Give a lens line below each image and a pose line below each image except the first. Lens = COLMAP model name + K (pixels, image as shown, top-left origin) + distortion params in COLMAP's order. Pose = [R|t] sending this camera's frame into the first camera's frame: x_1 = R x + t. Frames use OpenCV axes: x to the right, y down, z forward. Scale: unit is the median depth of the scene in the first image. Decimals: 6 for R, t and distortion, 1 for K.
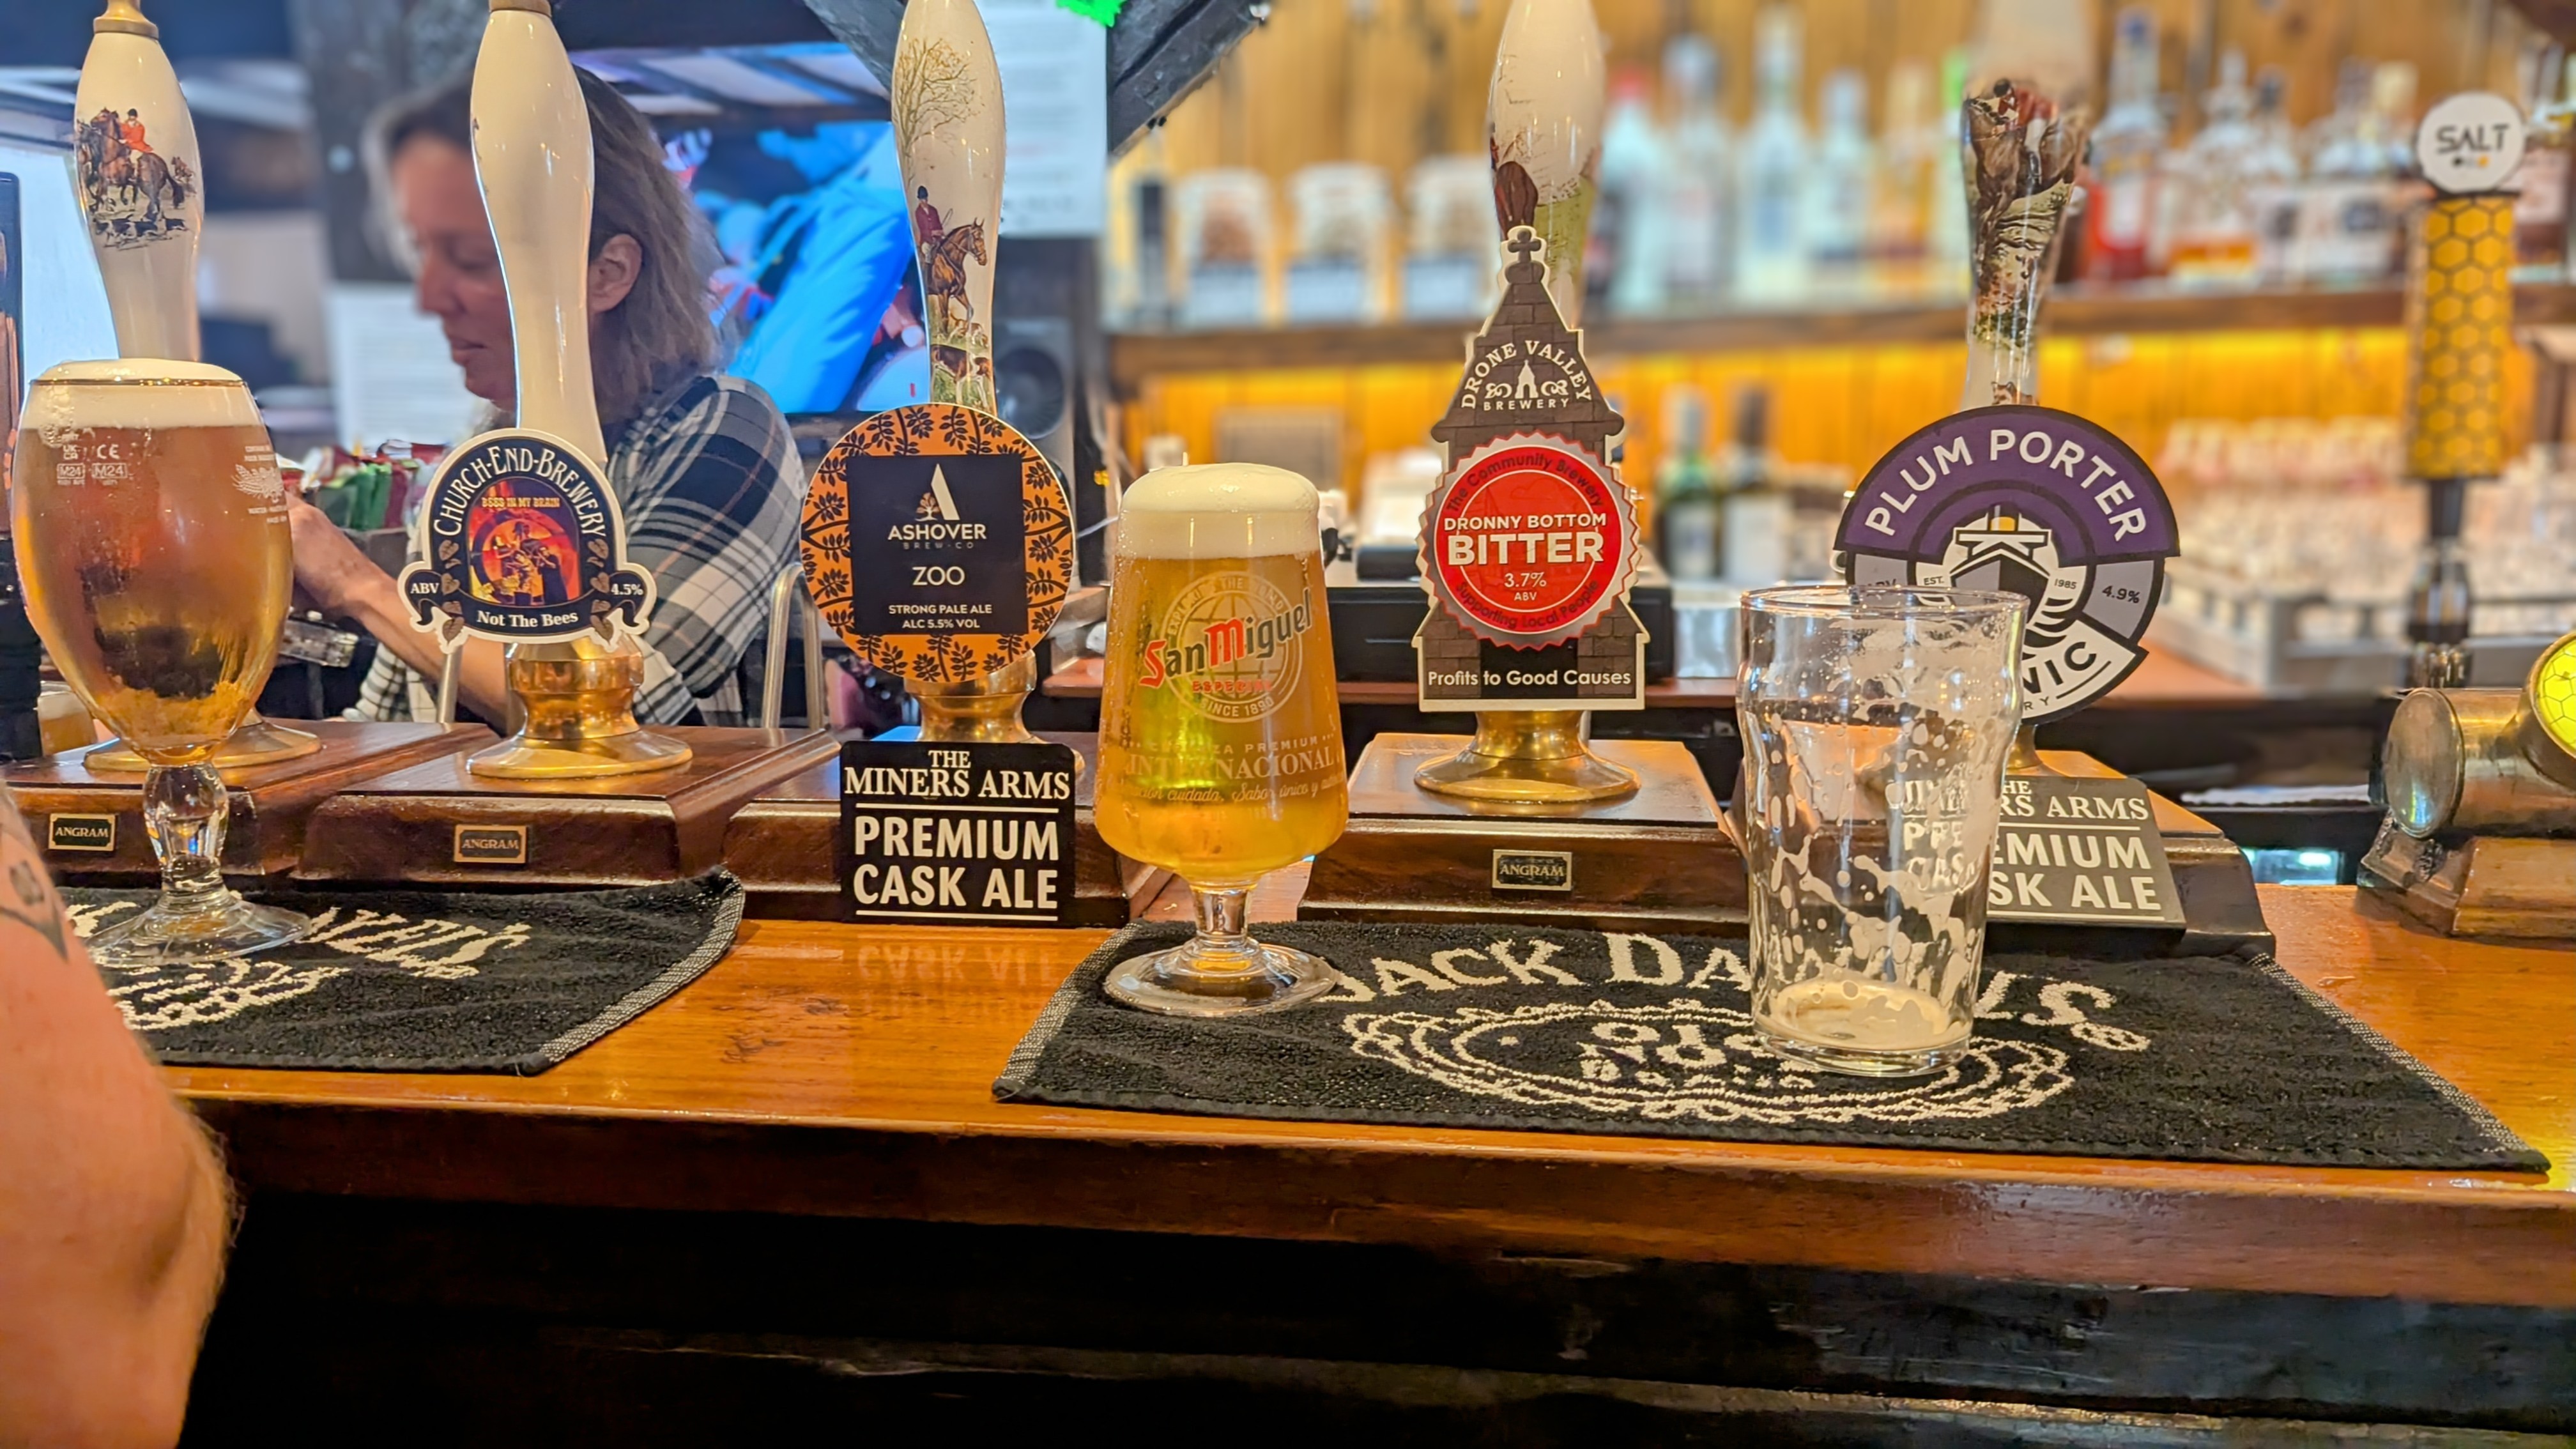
lens RADIAL K [[1892.7, 0, 1289.0], [0, 1892.7, 732.0], [0, 0, 1]] dist [0.011395, -0.003270]
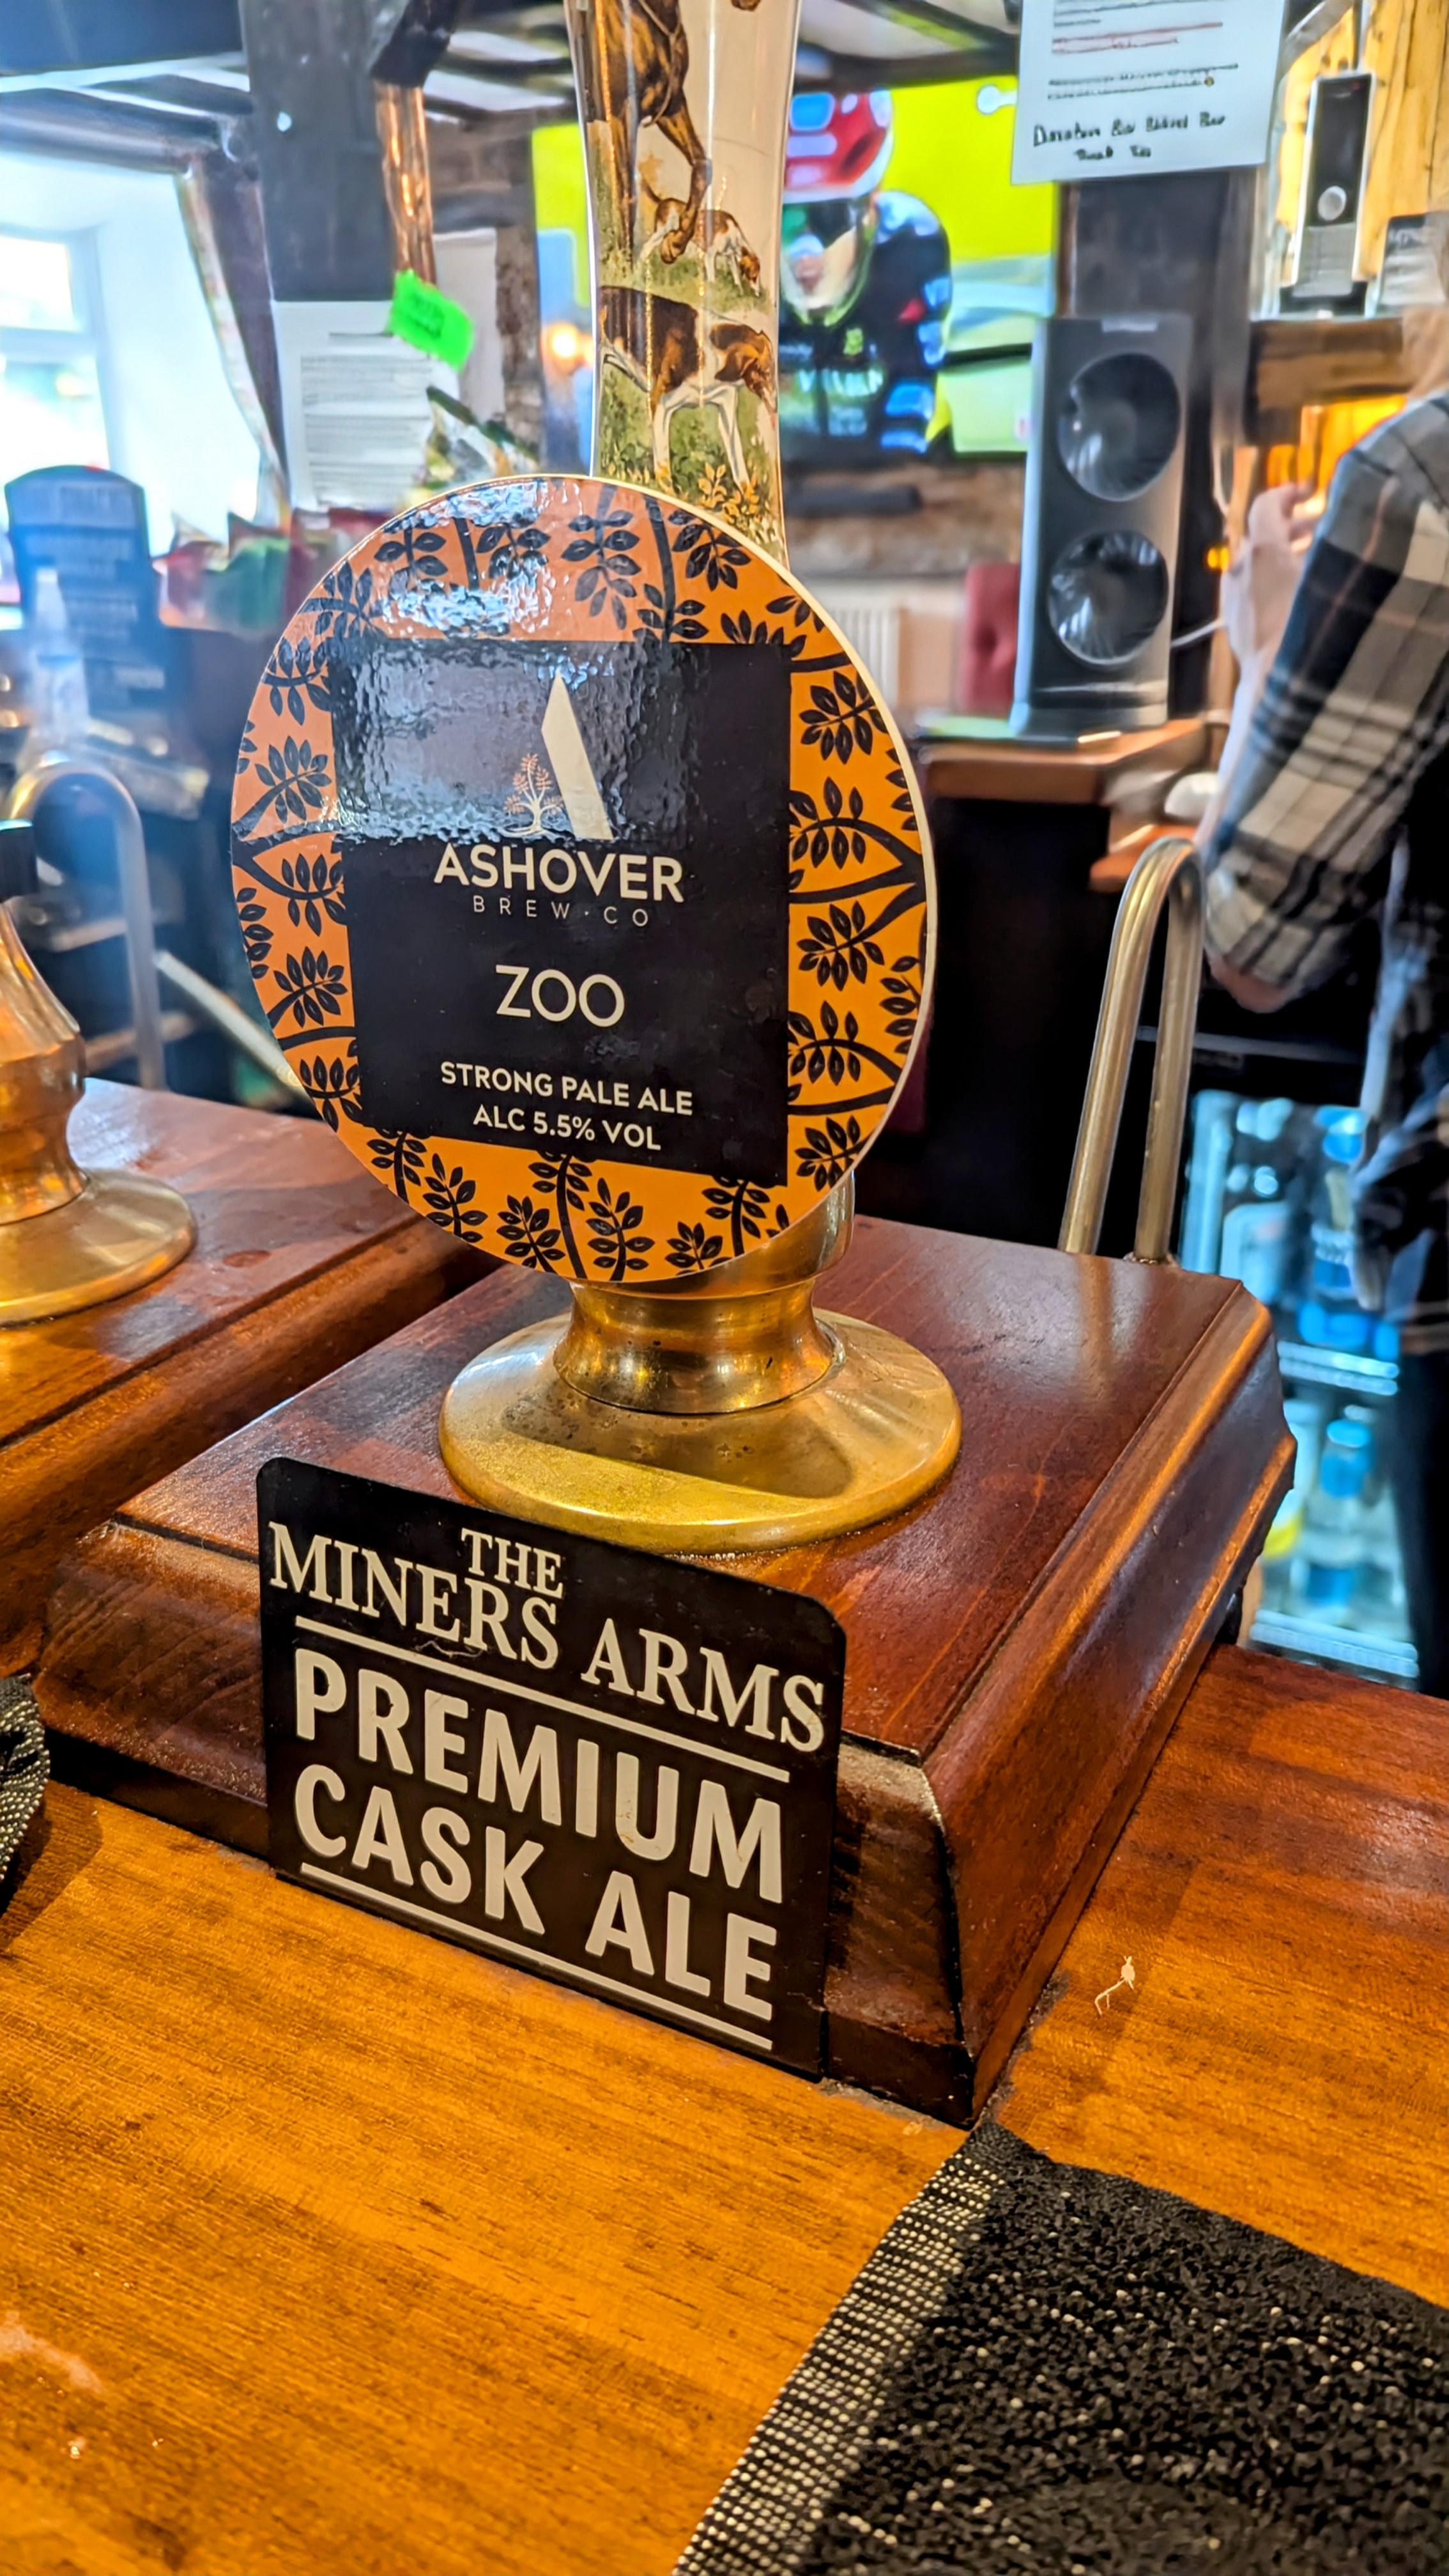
lens RADIAL K [[1892.7, 0, 708.4], [0, 1892.7, 1280.1], [0, 0, 1]] dist [0.011395, -0.003270]
pose [[0.936908, 0.132150, -0.323636, -0.037579], [-0.049804, 0.966809, 0.250598, -0.126308], [0.346011, -0.218669, 0.912393, 0.699311]]
